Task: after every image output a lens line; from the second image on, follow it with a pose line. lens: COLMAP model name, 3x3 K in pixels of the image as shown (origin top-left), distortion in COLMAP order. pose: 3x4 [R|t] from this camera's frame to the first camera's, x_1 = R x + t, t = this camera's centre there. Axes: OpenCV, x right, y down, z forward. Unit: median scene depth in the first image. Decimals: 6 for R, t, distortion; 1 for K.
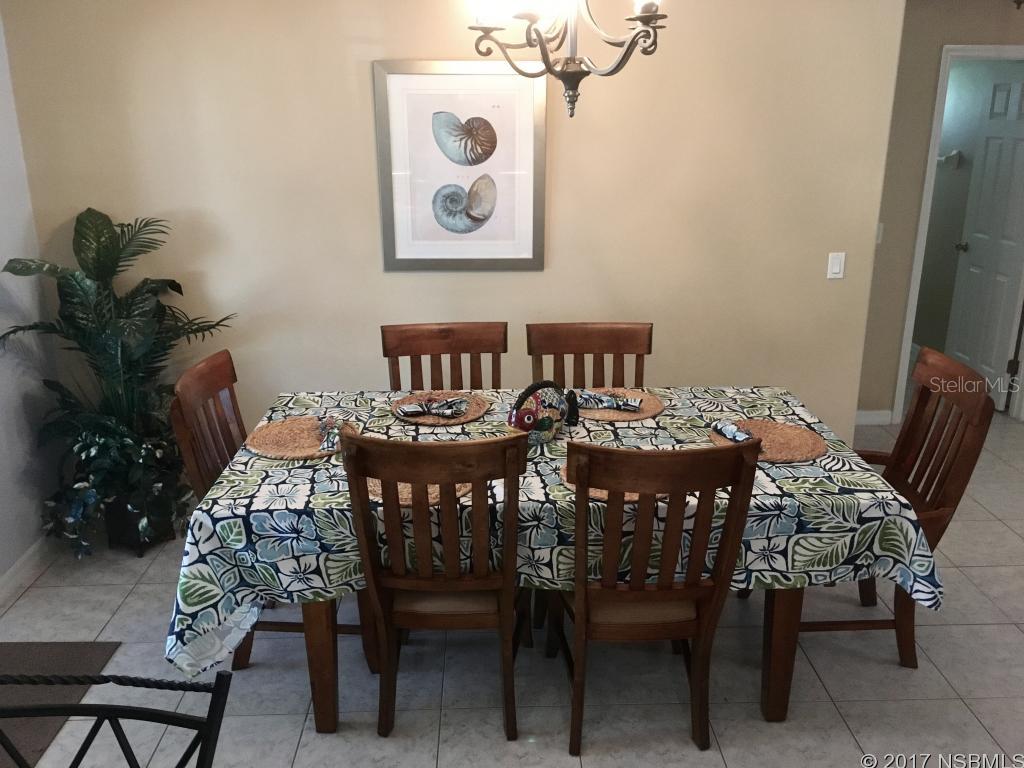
lens RADIAL K [[878.6, 0, 516.3], [0, 878.6, 385.6], [0, 0, 1]] dist [0.079513, -0.113937]
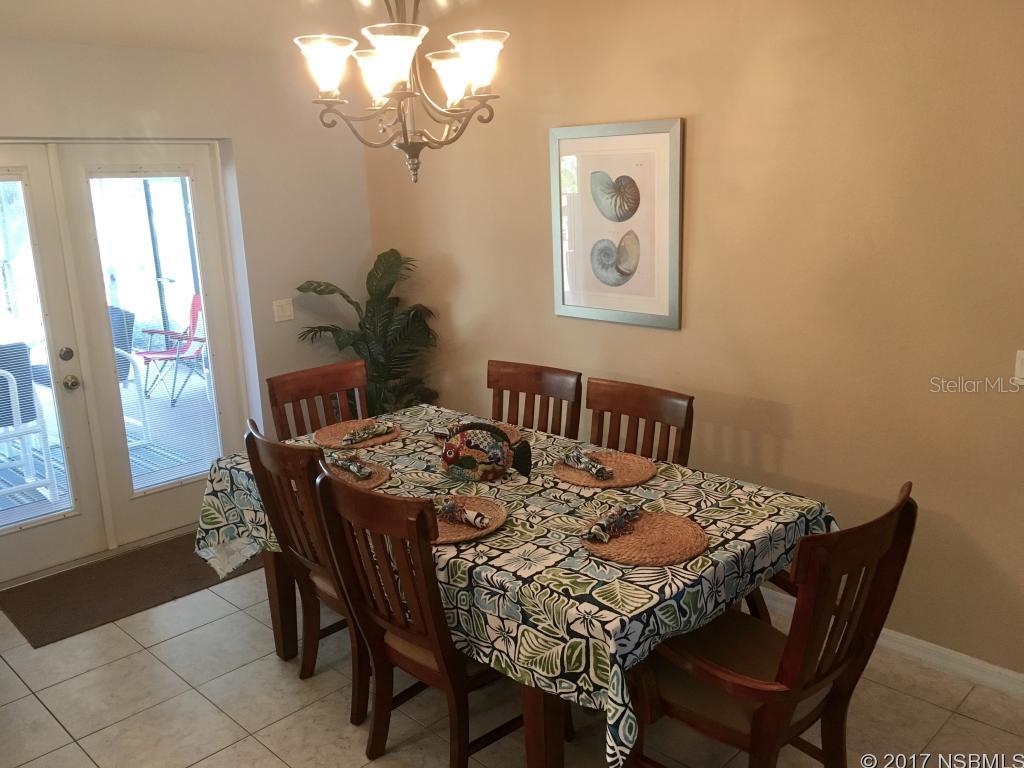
lens RADIAL K [[878.6, 0, 511.1], [0, 878.6, 384.4], [0, 0, 1]] dist [0.079513, -0.113937]
pose [[0.681306, 0.150616, -0.716336, 0.869638], [-0.187213, 0.981909, 0.028397, -0.095070], [0.707654, 0.114761, 0.697177, 0.299072]]
